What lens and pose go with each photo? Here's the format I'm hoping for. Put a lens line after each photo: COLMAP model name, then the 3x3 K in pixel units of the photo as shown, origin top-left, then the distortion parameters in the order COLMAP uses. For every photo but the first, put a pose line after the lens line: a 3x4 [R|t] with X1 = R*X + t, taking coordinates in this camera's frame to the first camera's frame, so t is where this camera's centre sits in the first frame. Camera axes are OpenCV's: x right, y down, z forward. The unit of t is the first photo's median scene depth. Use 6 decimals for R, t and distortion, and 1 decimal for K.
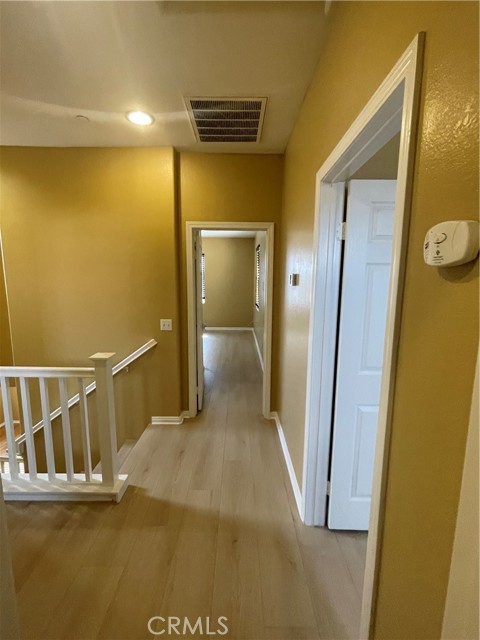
lens RADIAL K [[290.8, 0, 240.0], [0, 290.8, 320.0], [0, 0, 1]] dist [-0.000523, 0.000215]
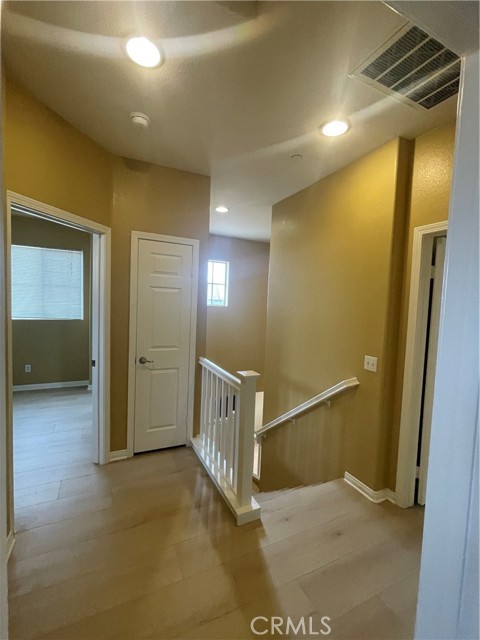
lens RADIAL K [[290.8, 0, 240.0], [0, 290.8, 320.0], [0, 0, 1]] dist [-0.000523, 0.000215]
pose [[0.408398, 0.063907, -0.910564, 0.306472], [-0.158445, 0.987366, -0.001767, -0.041647], [0.898947, 0.144996, 0.413364, 0.347317]]
